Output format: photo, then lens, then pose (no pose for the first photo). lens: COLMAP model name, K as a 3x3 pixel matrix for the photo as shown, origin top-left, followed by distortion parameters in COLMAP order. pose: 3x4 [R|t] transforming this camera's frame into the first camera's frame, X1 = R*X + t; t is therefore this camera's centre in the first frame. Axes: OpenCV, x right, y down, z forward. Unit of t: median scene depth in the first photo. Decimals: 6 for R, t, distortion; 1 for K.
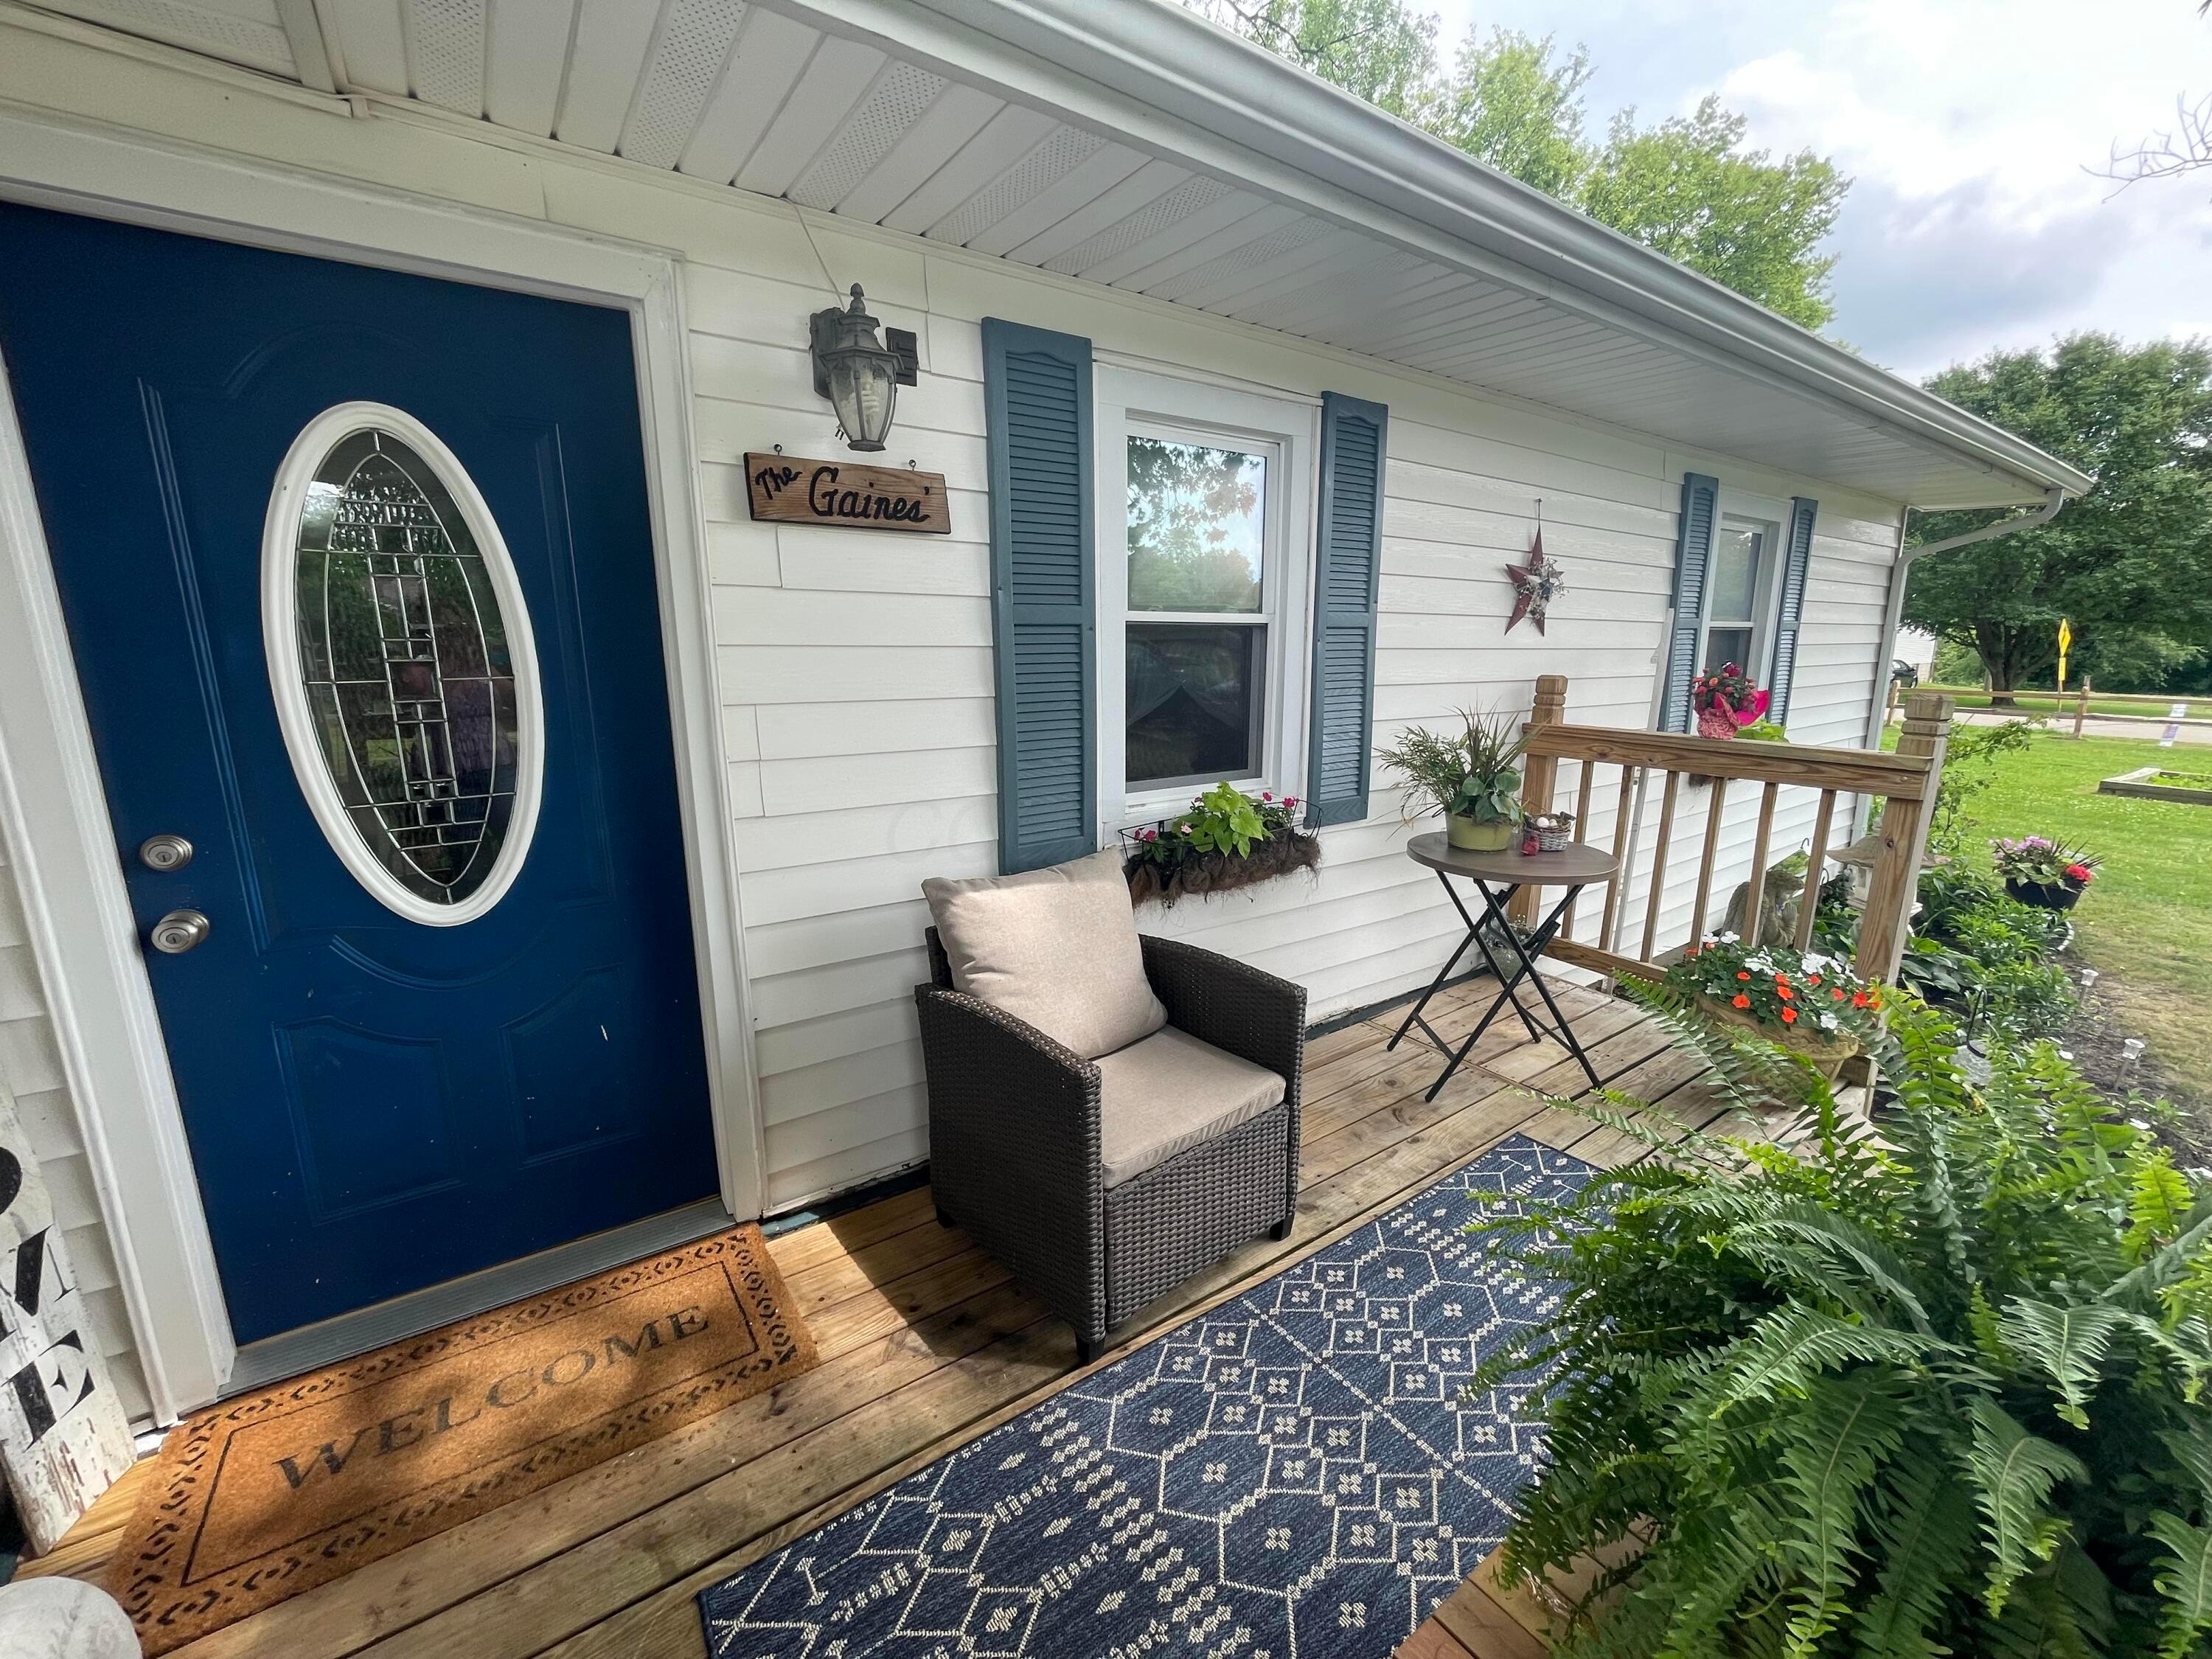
lens RADIAL K [[895.6, 0, 1106.0], [0, 895.6, 829.5], [0, 0, 1]] dist [-0.000735, -0.000137]
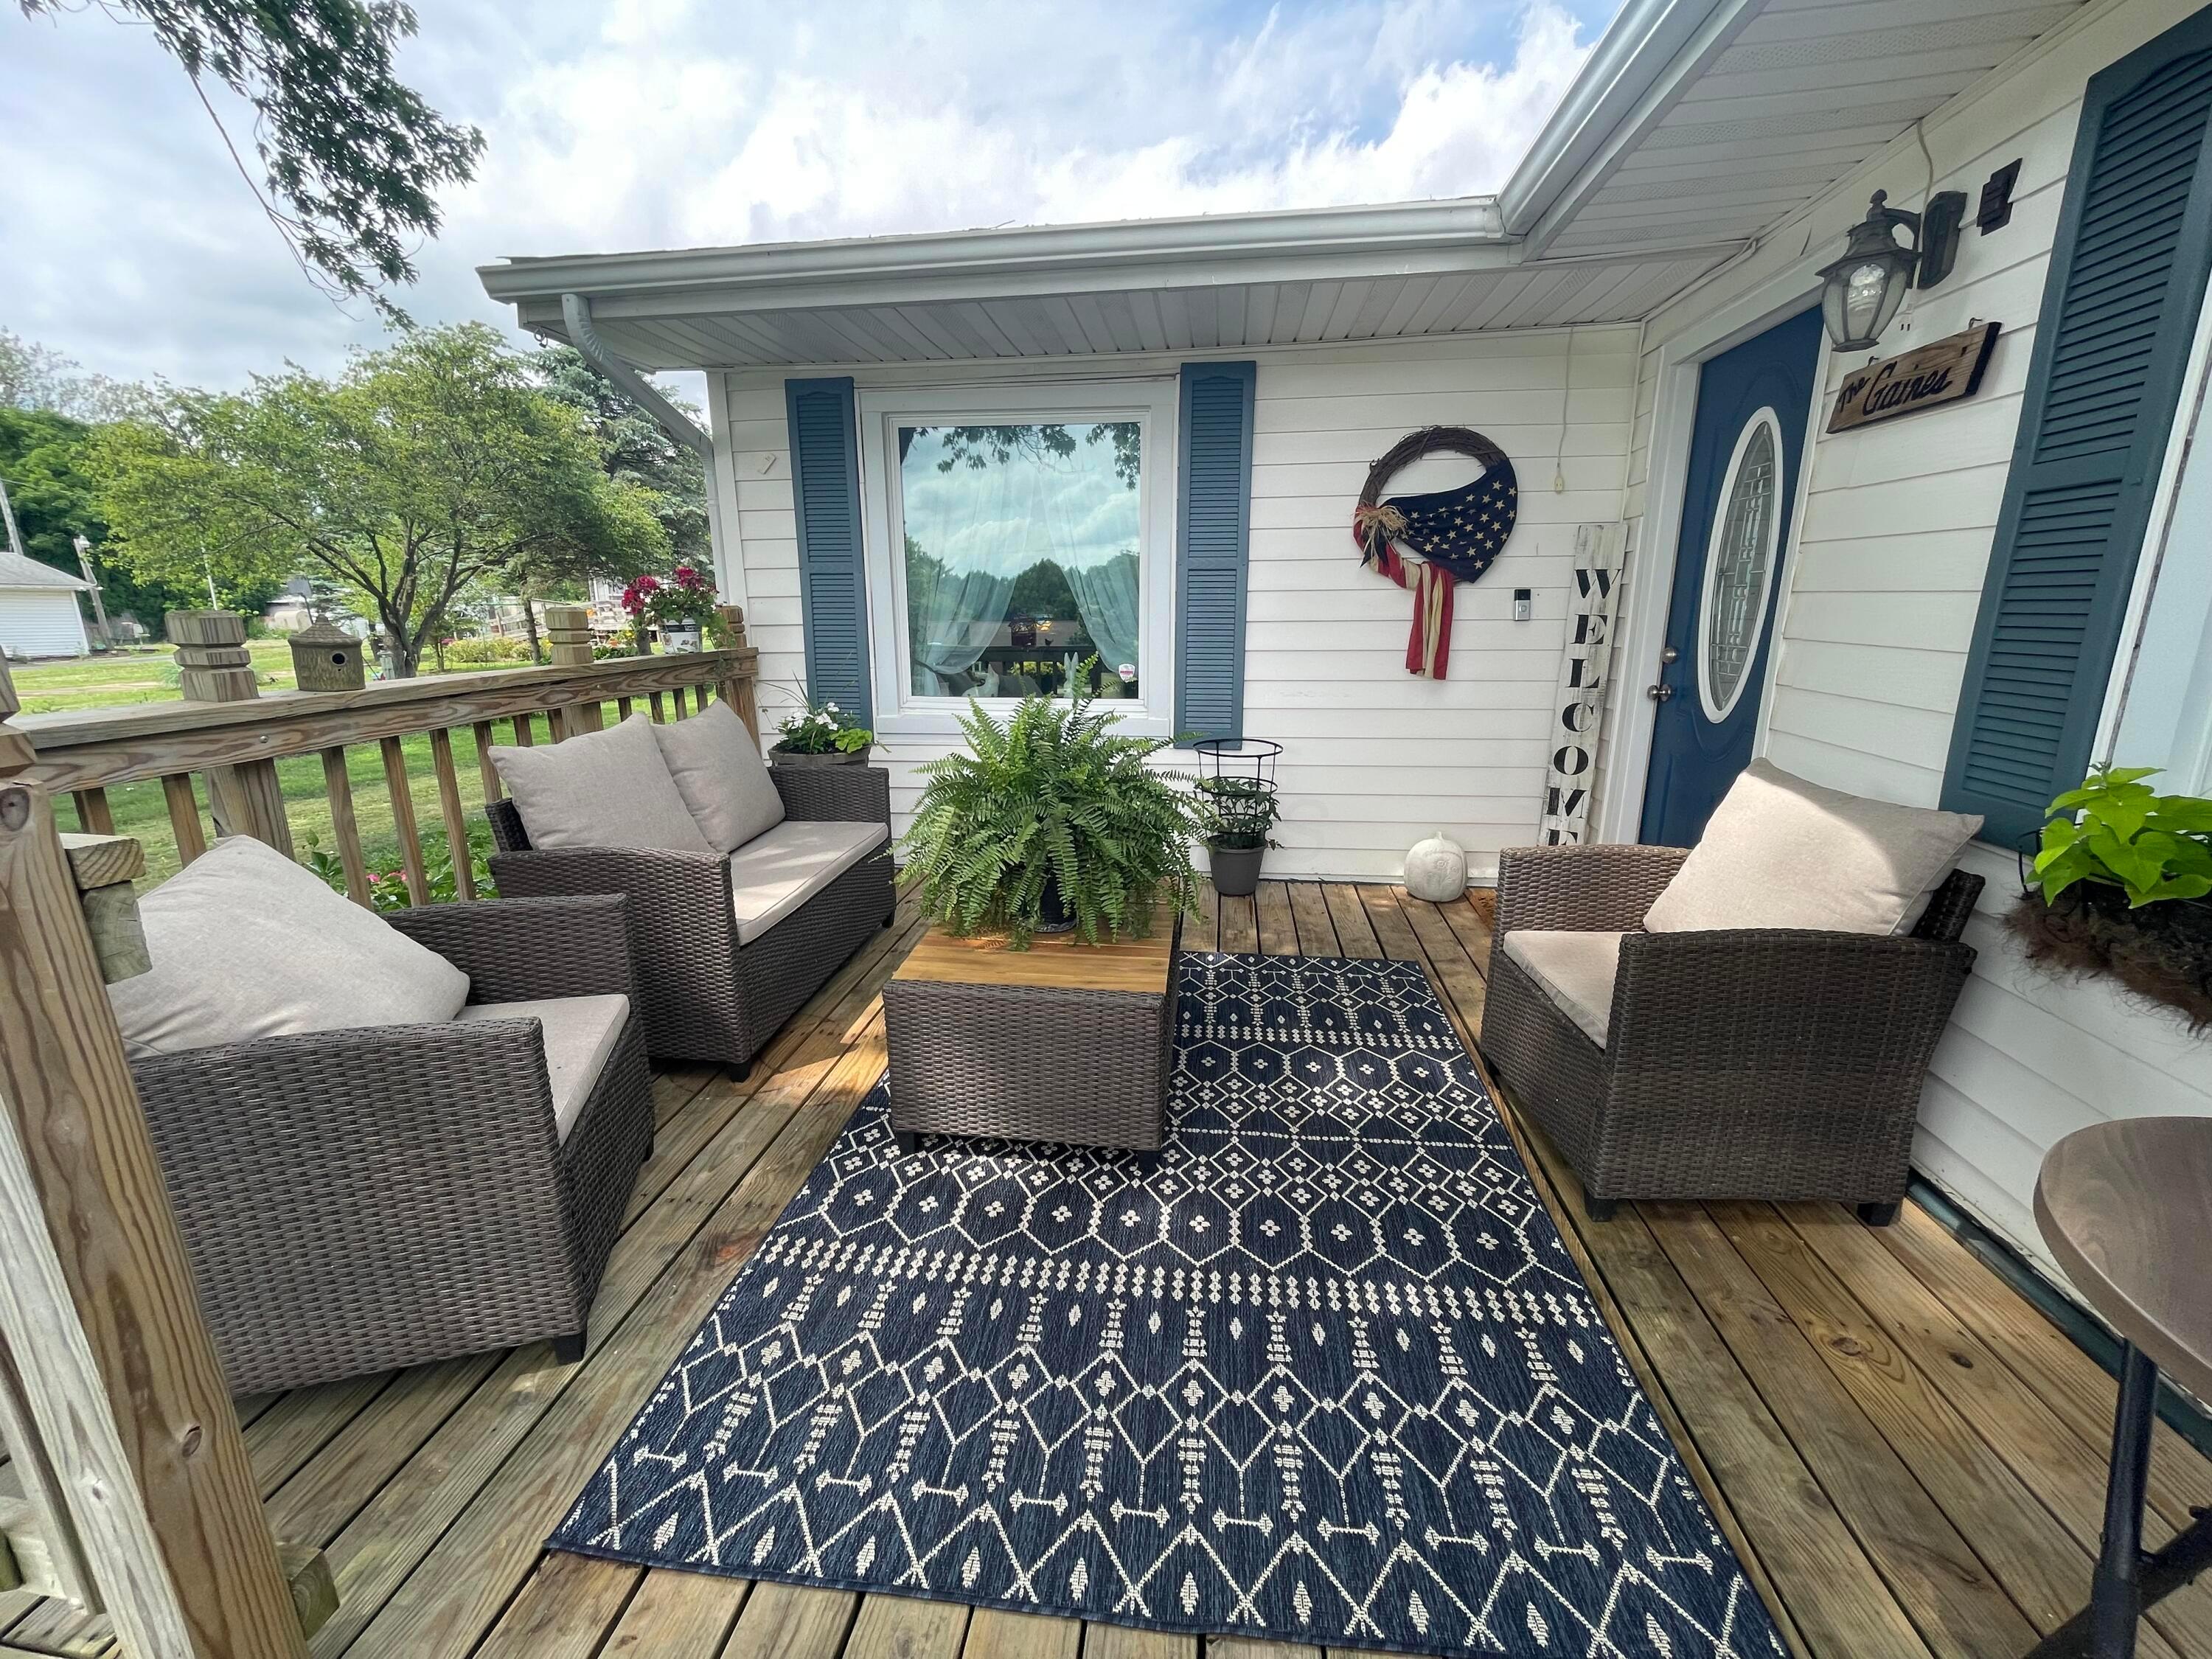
lens RADIAL K [[895.6, 0, 1106.0], [0, 895.6, 829.5], [0, 0, 1]] dist [-0.000735, -0.000137]
pose [[-0.677365, 0.190172, -0.710642, 1.520530], [-0.137919, 0.916051, 0.376601, -0.218877], [0.722603, 0.353108, -0.594272, 1.486299]]
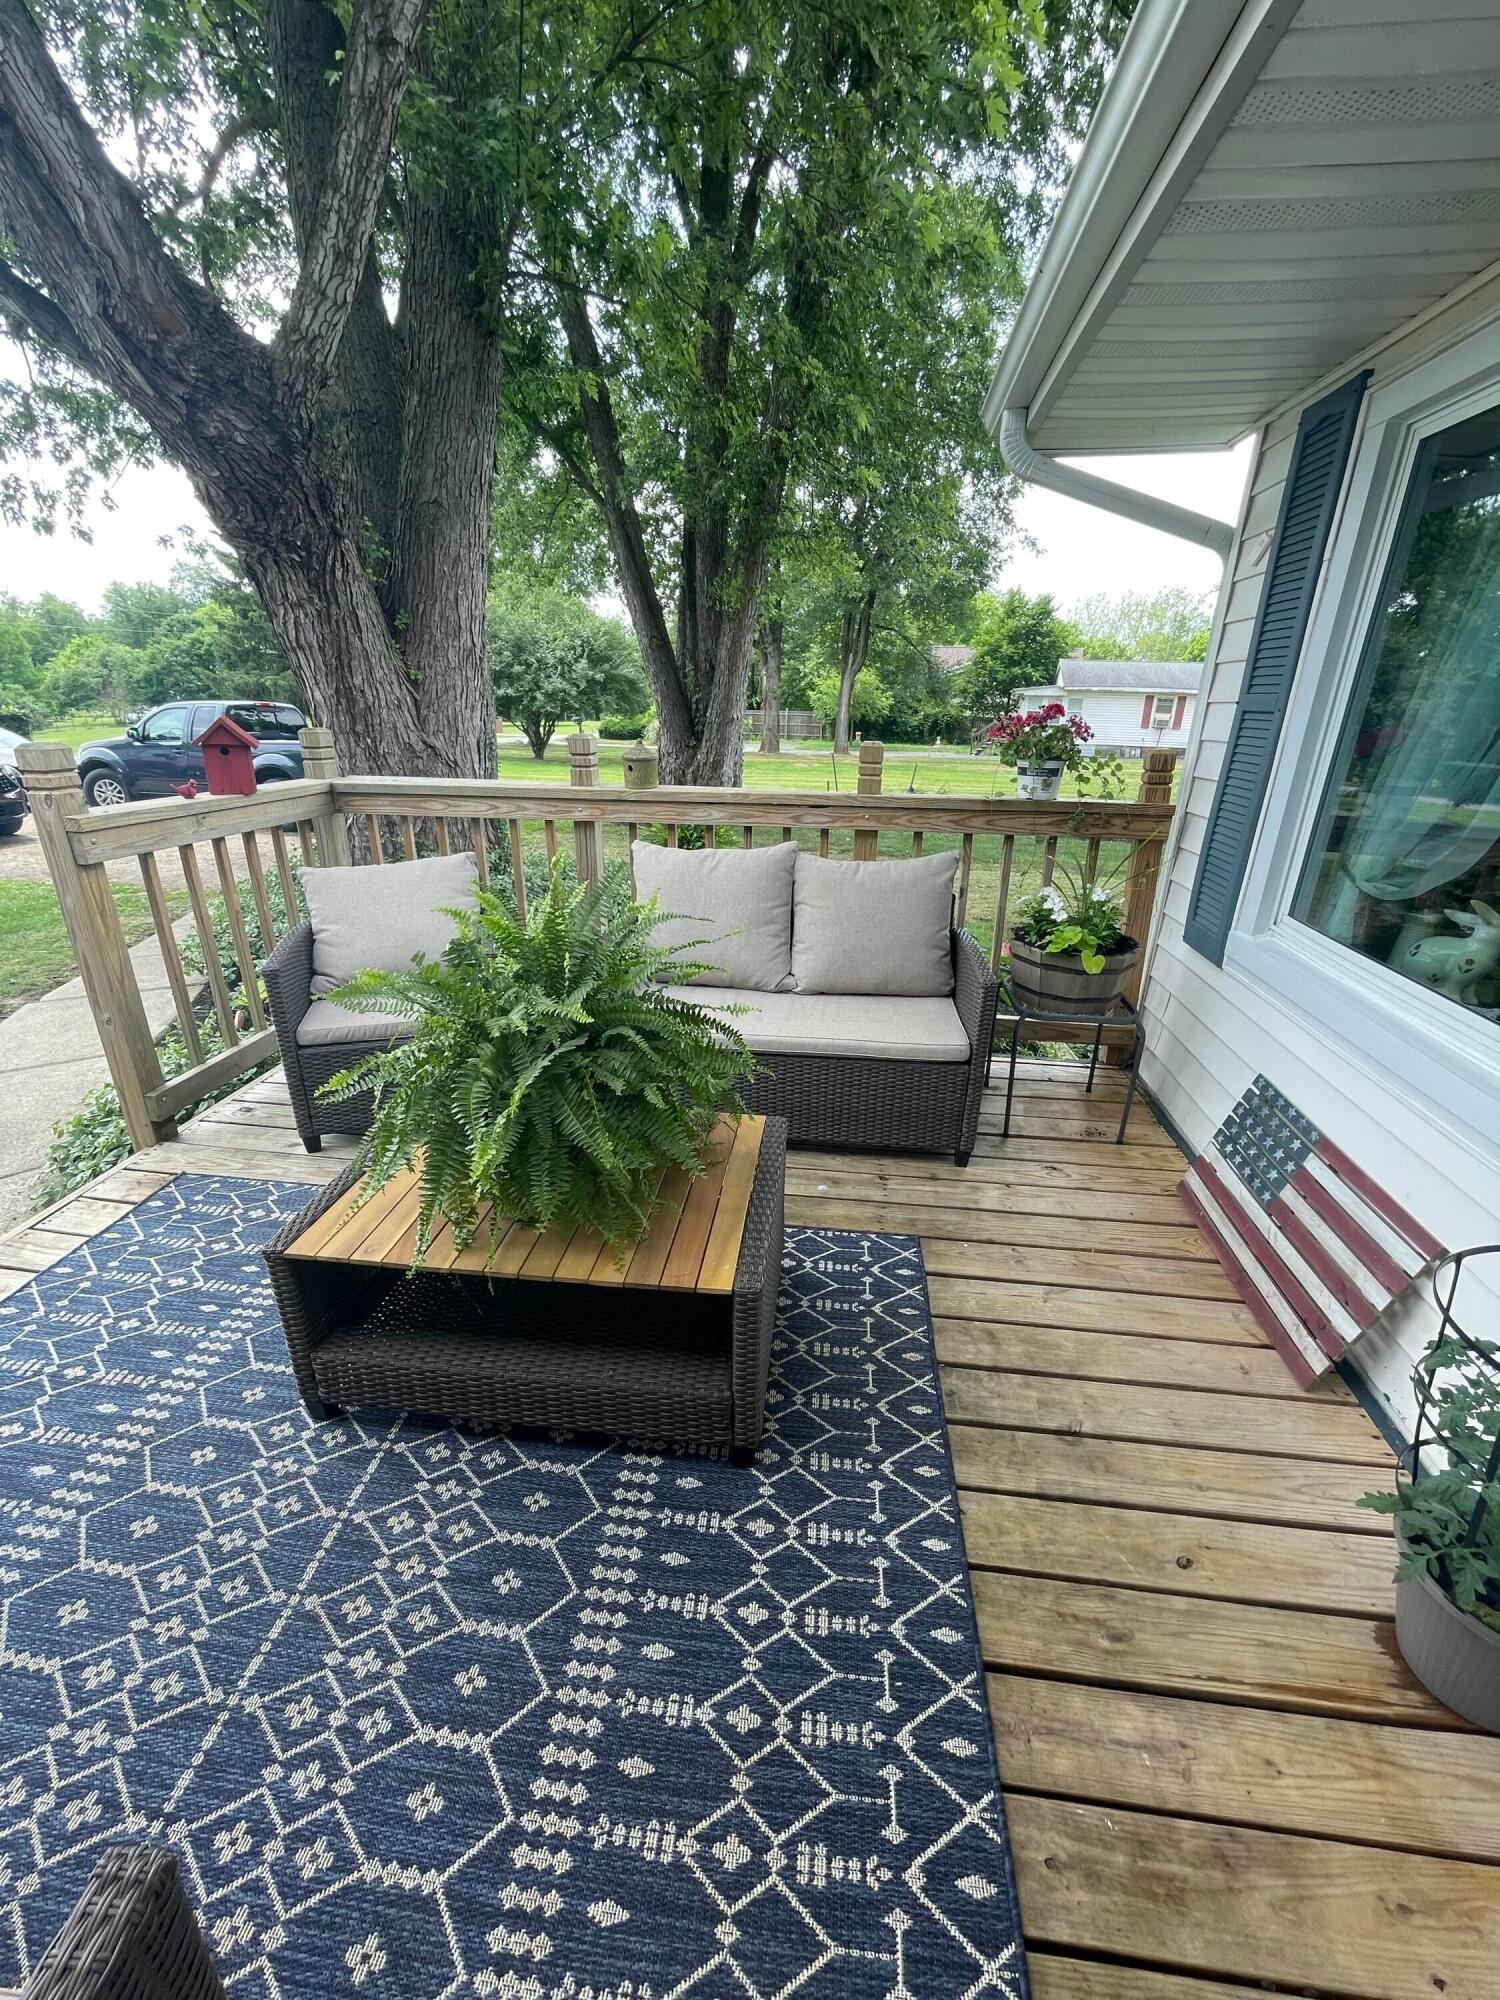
lens RADIAL K [[809.7, 0, 750.0], [0, 809.7, 1000.0], [0, 0, 1]] dist [-0.000735, -0.000137]
pose [[-0.738988, -0.248536, 0.626200, -0.362427], [0.115404, 0.869033, 0.481106, -0.202117], [-0.663760, 0.427798, -0.613523, 0.959747]]
